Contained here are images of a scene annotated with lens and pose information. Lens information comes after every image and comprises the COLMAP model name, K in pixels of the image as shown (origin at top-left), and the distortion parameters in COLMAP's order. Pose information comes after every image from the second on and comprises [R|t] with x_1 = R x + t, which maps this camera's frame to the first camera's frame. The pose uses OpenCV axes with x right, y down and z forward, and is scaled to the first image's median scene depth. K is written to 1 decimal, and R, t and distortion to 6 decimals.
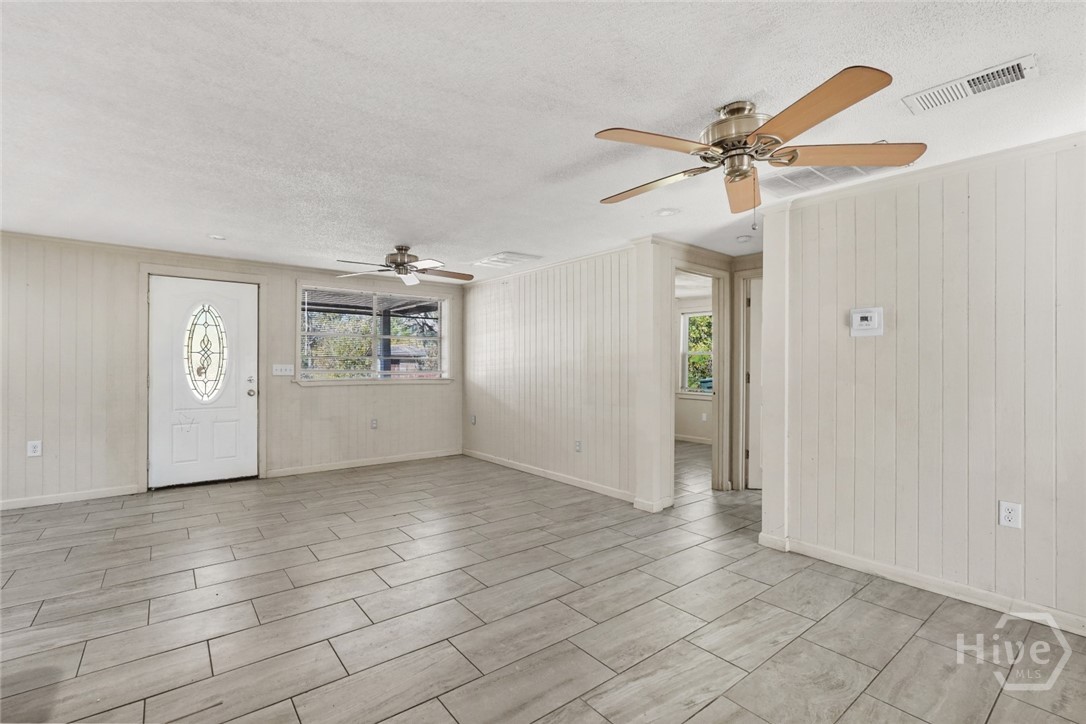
lens RADIAL K [[484.8, 0, 541.2], [0, 484.8, 365.8], [0, 0, 1]] dist [-0.000792, 0.000165]
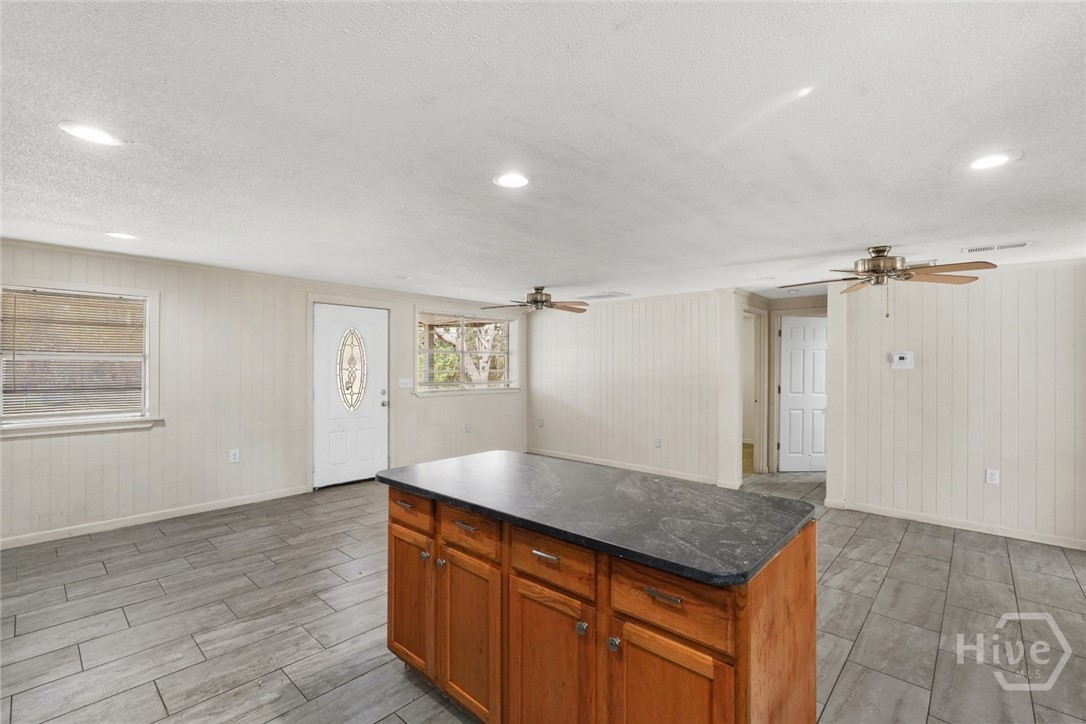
lens RADIAL K [[483.1, 0, 543.0], [0, 483.1, 362.0], [0, 0, 1]] dist [0.001721, 0.000385]
pose [[0.985888, 0.004990, 0.167329, -0.460195], [-0.004308, 0.999981, -0.004436, -0.044112], [-0.167348, 0.003653, 0.985891, -0.221653]]
